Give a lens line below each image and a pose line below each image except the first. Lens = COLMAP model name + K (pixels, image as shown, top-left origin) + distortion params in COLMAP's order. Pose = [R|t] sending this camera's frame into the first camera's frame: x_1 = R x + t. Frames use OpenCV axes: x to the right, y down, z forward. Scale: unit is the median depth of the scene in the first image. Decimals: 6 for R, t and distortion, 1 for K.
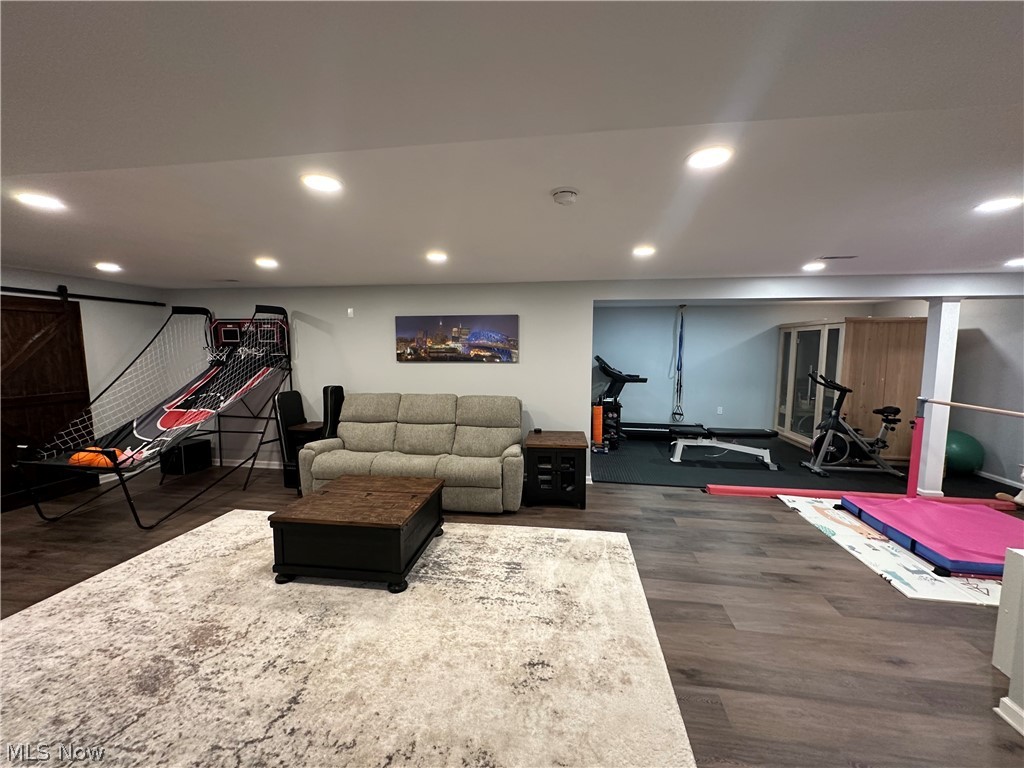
lens RADIAL K [[412.3, 0, 512.7], [0, 412.3, 385.5], [0, 0, 1]] dist [-0.000897, 0.000114]
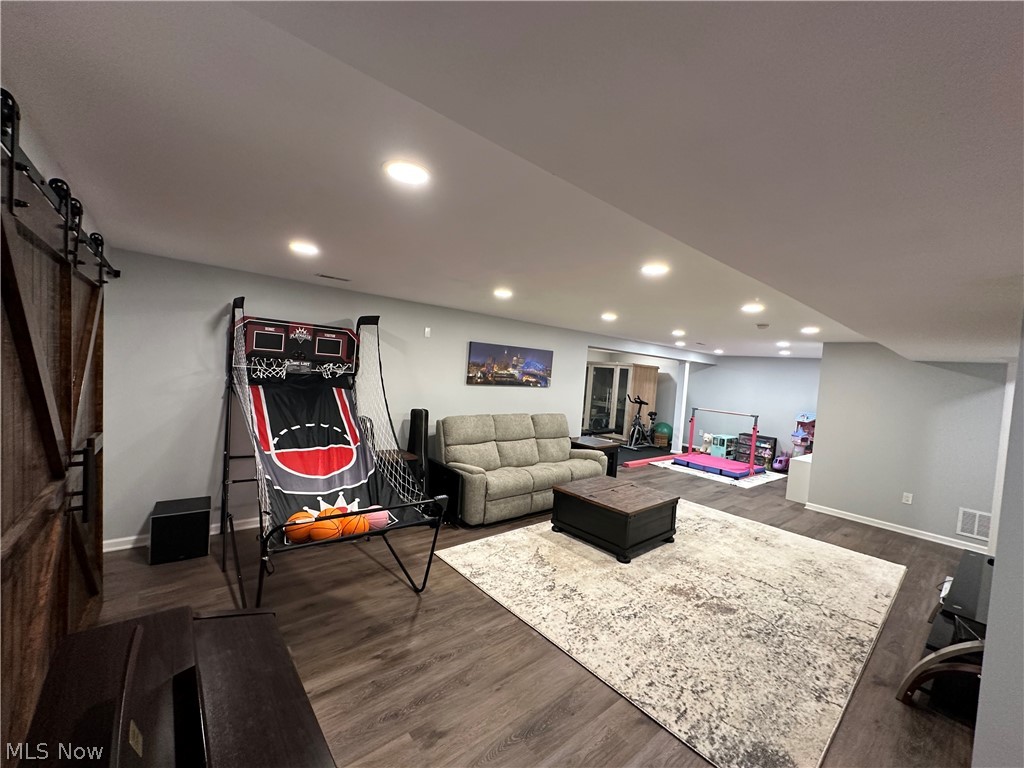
lens RADIAL K [[412.3, 0, 517.0], [0, 412.3, 386.7], [0, 0, 1]] dist [-0.000897, 0.000114]
pose [[0.650046, 0.013220, 0.759780, -1.030291], [-0.001192, 0.999865, -0.016377, -0.035917], [-0.759894, 0.009740, 0.649974, 0.230860]]
